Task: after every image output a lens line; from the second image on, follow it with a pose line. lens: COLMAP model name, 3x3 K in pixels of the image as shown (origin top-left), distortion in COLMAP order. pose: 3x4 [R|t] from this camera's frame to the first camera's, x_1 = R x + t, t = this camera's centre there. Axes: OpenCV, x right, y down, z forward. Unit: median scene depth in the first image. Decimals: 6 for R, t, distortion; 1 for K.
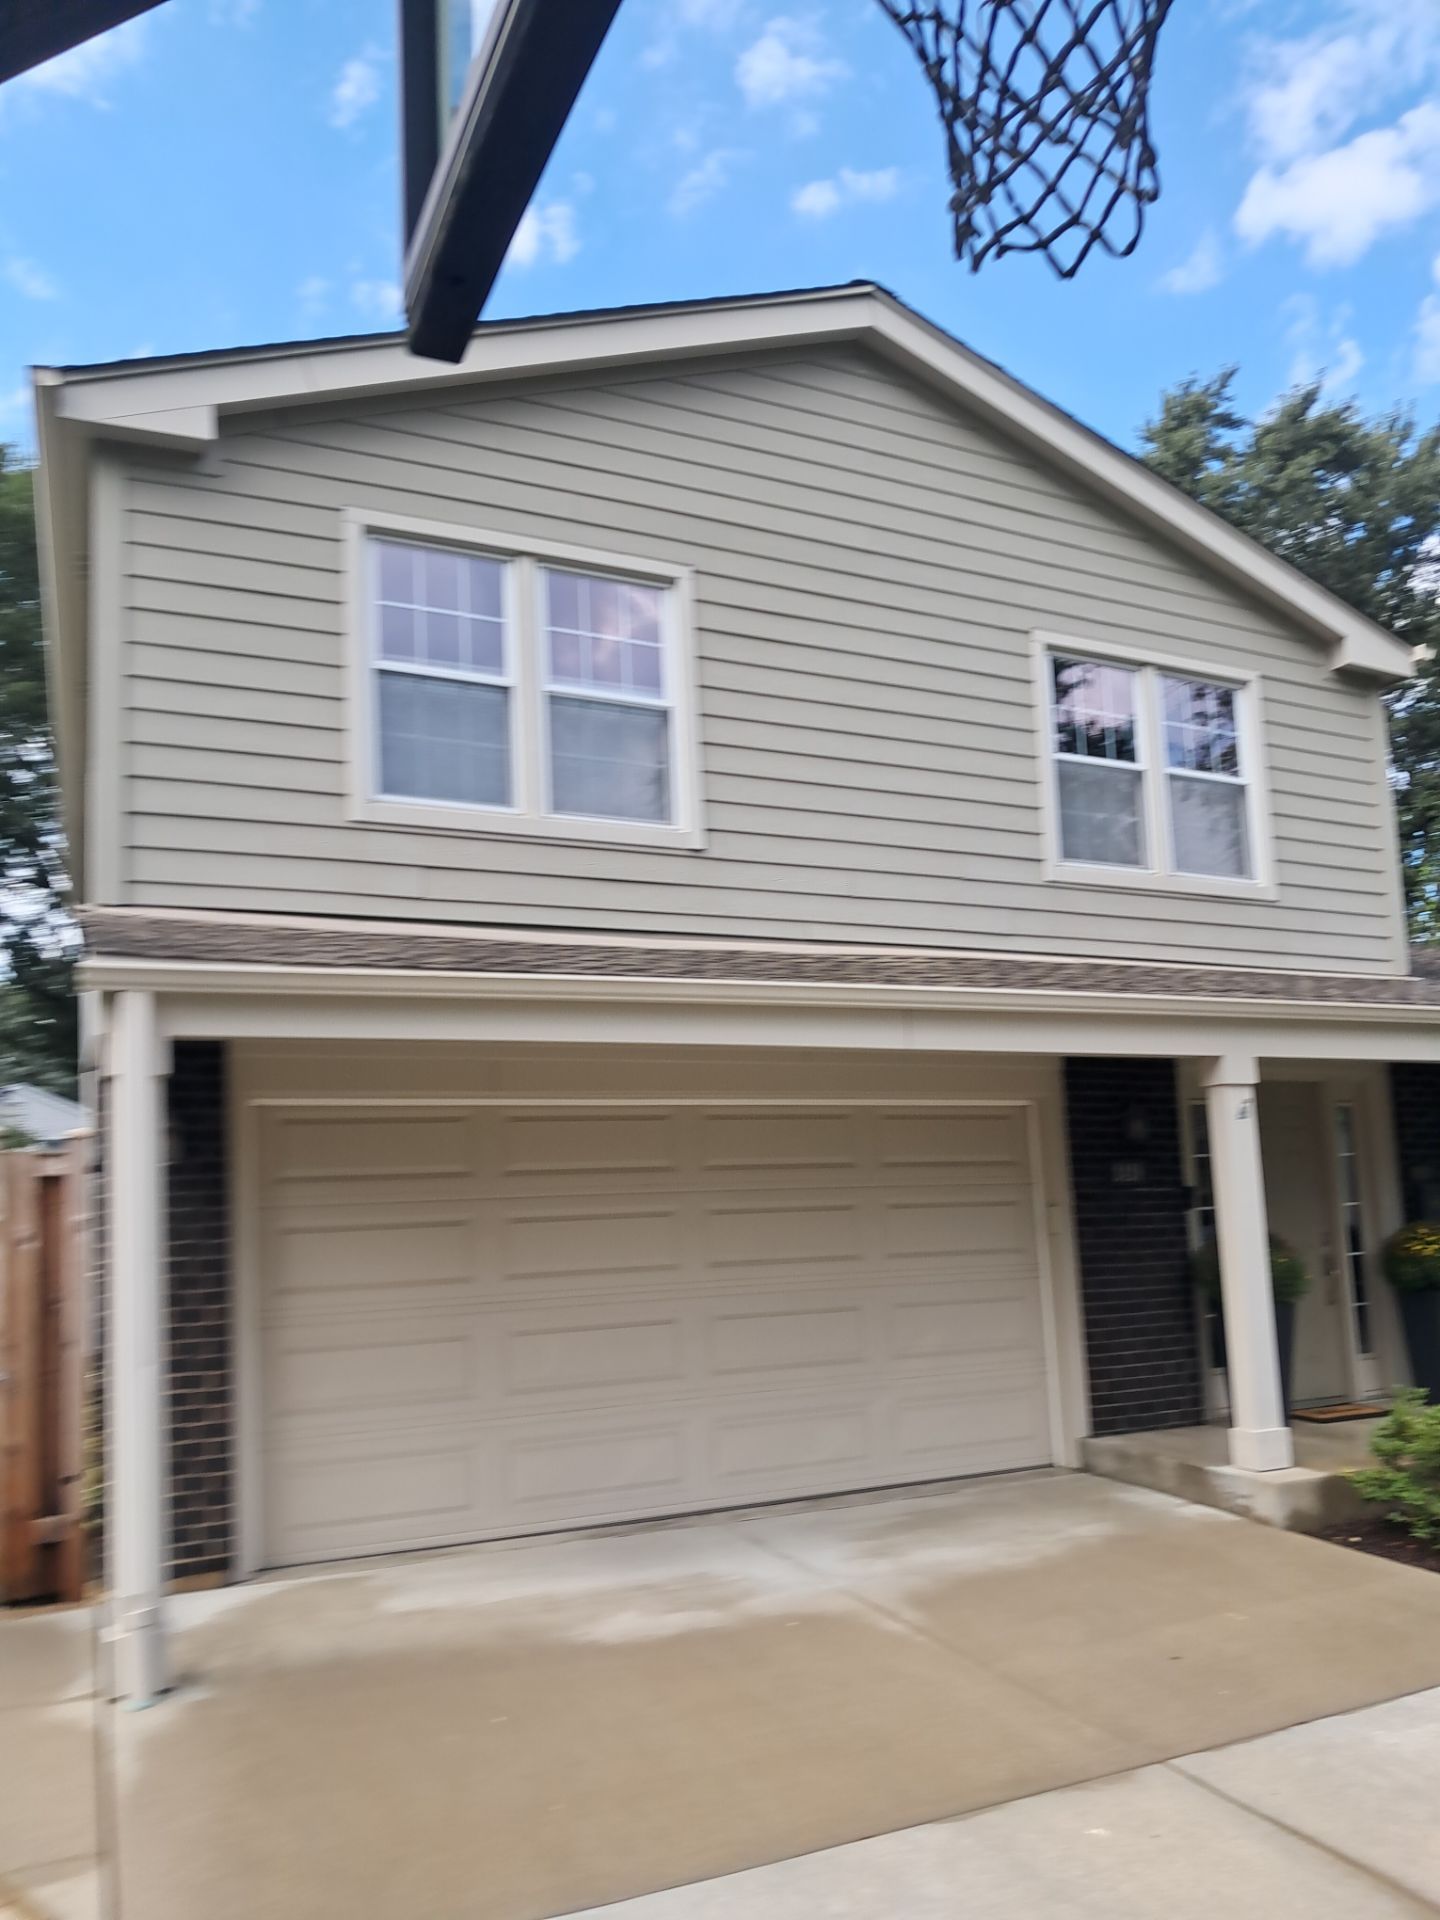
lens RADIAL K [[1588.2, 0, 719.4], [0, 1588.2, 988.3], [0, 0, 1]] dist [-0.005977, -0.002330]
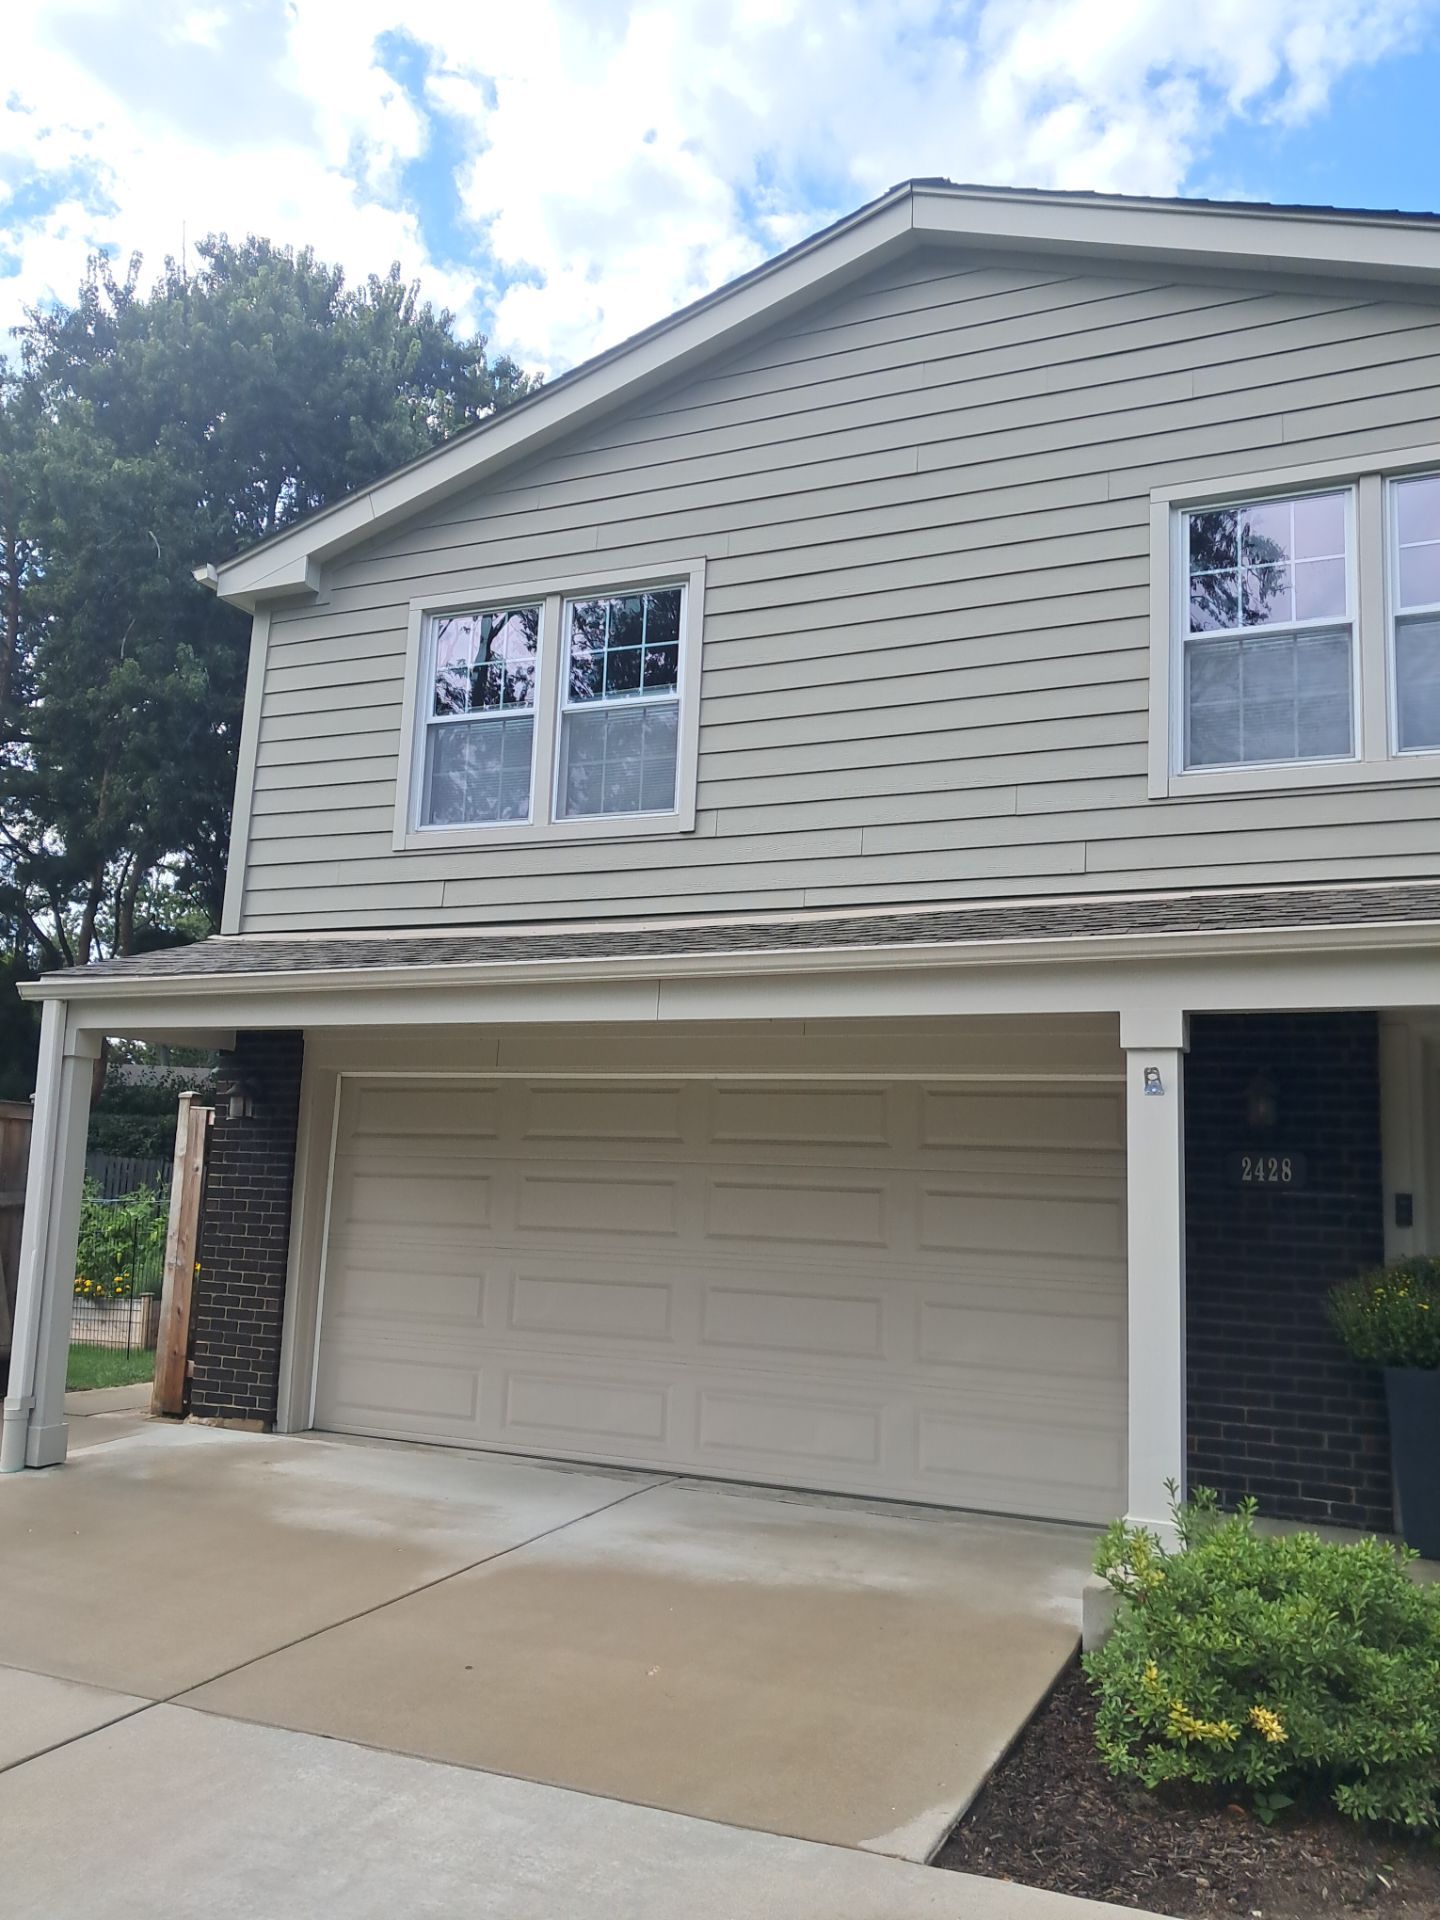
lens RADIAL K [[1515.5, 0, 720.0], [0, 1515.5, 960.0], [0, 0, 1]] dist [0.000265, -0.031788]
pose [[0.616514, -0.058280, -0.785184, 0.808856], [0.052939, 0.998068, -0.032514, 0.031354], [0.785562, -0.021522, 0.618408, 0.430414]]
